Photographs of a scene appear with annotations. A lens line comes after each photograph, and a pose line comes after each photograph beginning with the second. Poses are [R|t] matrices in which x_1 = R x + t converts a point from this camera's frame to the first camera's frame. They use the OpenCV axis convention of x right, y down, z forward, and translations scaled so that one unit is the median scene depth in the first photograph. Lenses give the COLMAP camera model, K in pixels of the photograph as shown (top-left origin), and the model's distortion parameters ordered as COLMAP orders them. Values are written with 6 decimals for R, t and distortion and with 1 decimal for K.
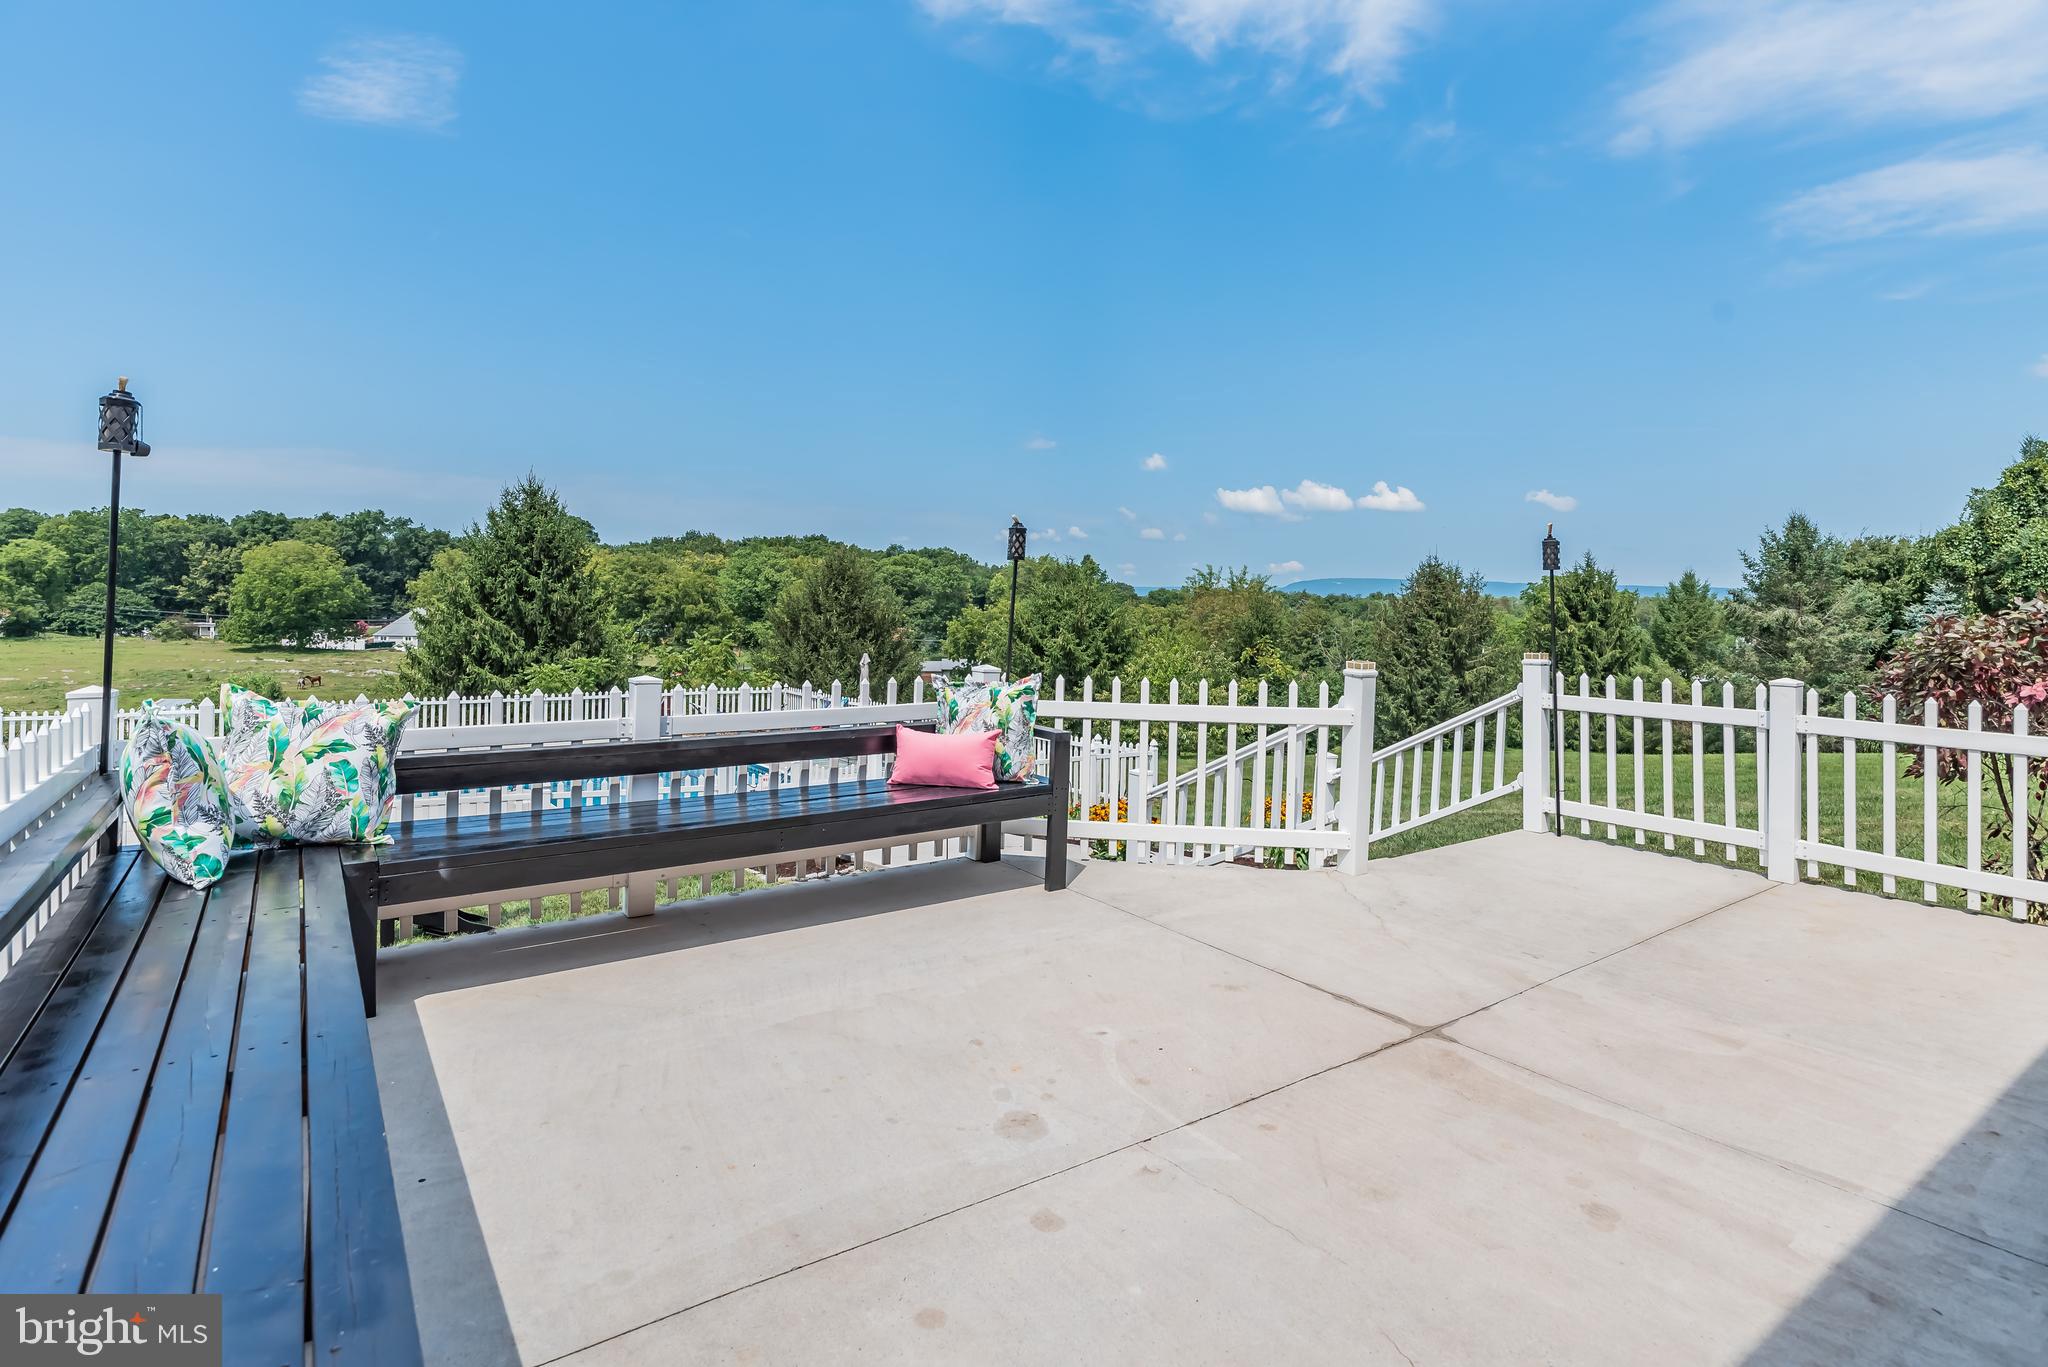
lens RADIAL K [[1024.4, 0, 1042.2], [0, 1024.4, 584.2], [0, 0, 1]] dist [0.001157, 0.000019]
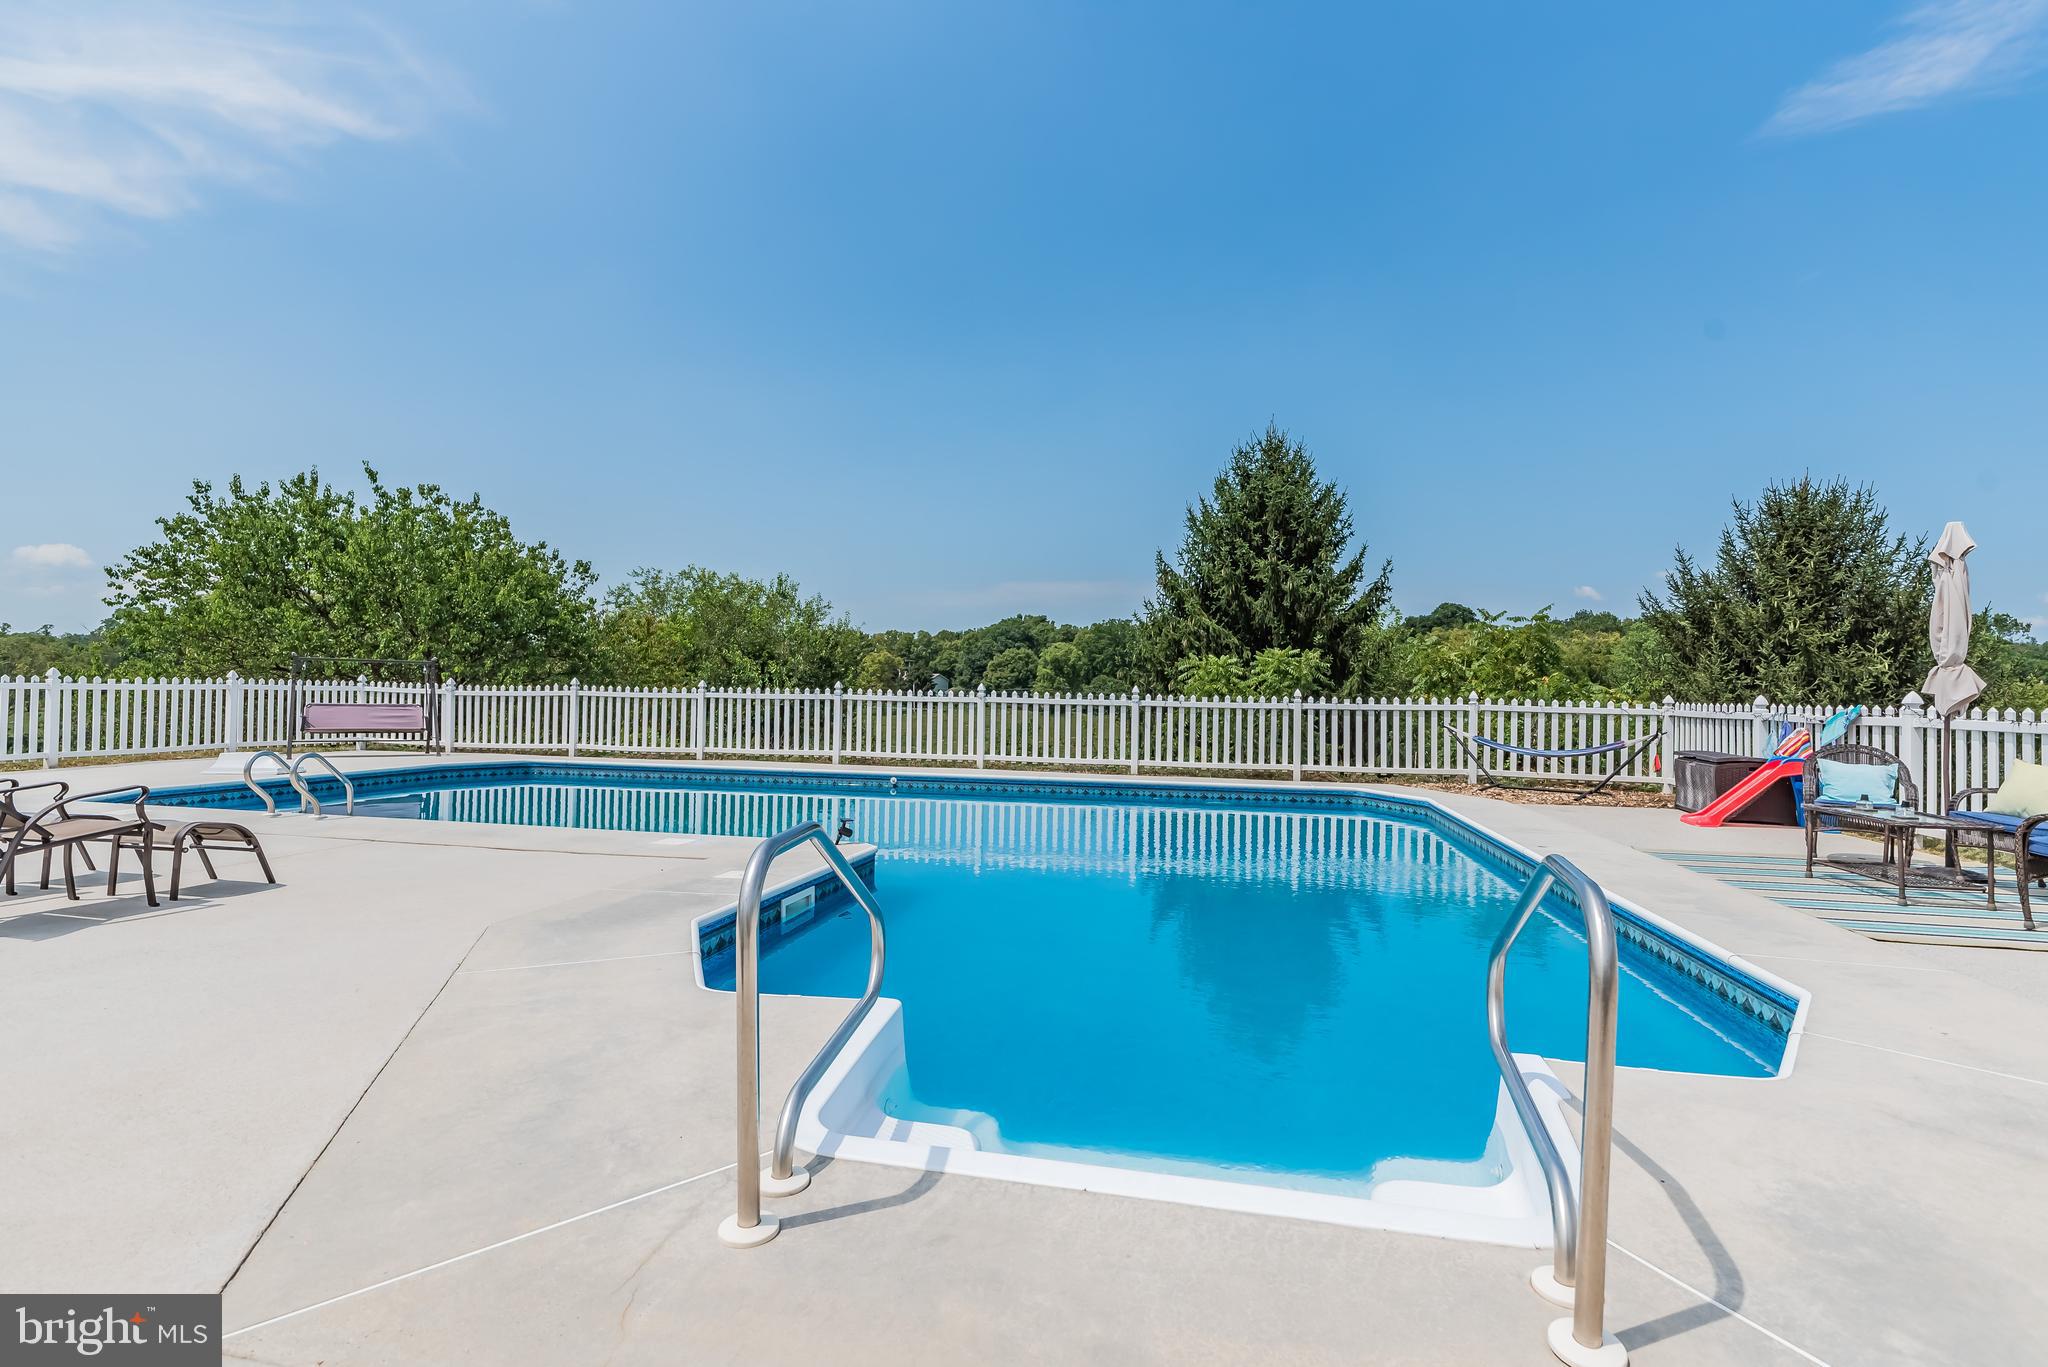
lens RADIAL K [[992.6, 0, 1050.1], [0, 992.6, 681.8], [0, 0, 1]] dist [0.001256, 0.000192]
pose [[0.675488, -0.011661, -0.737279, -0.027236], [0.010907, 0.999924, -0.005822, 0.021816], [0.737290, -0.004109, 0.675564, 0.122530]]
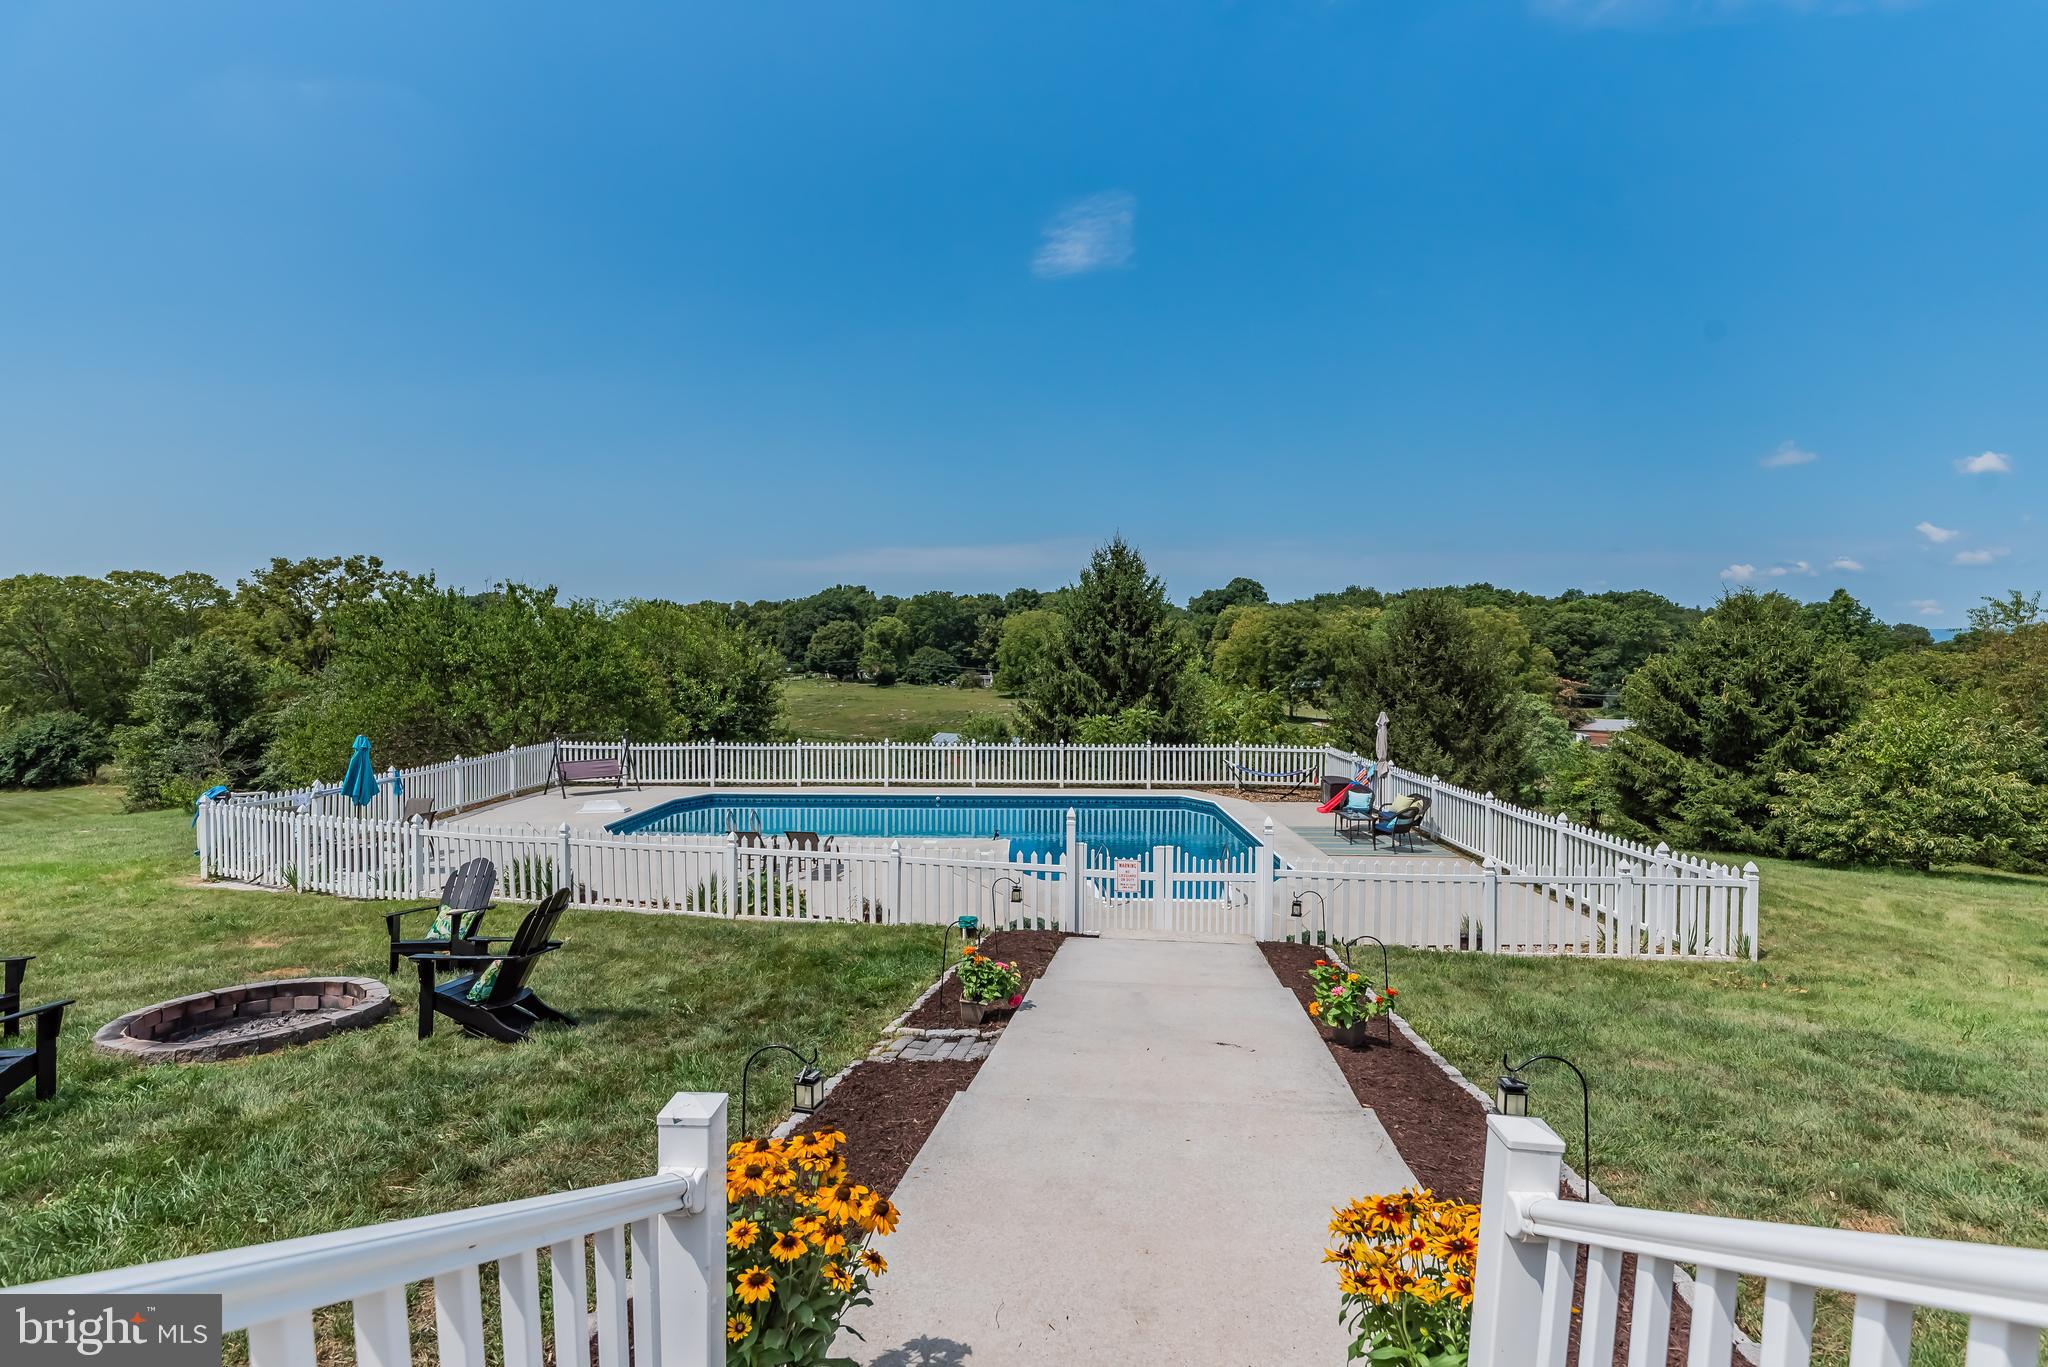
lens RADIAL K [[992.6, 0, 1050.1], [0, 992.6, 681.8], [0, 0, 1]] dist [0.001256, 0.000192]
pose [[0.802548, 0.004173, -0.596573, 0.018017], [0.021980, 0.999090, 0.036558, 0.001500], [0.596183, -0.042452, 0.801726, 0.037457]]
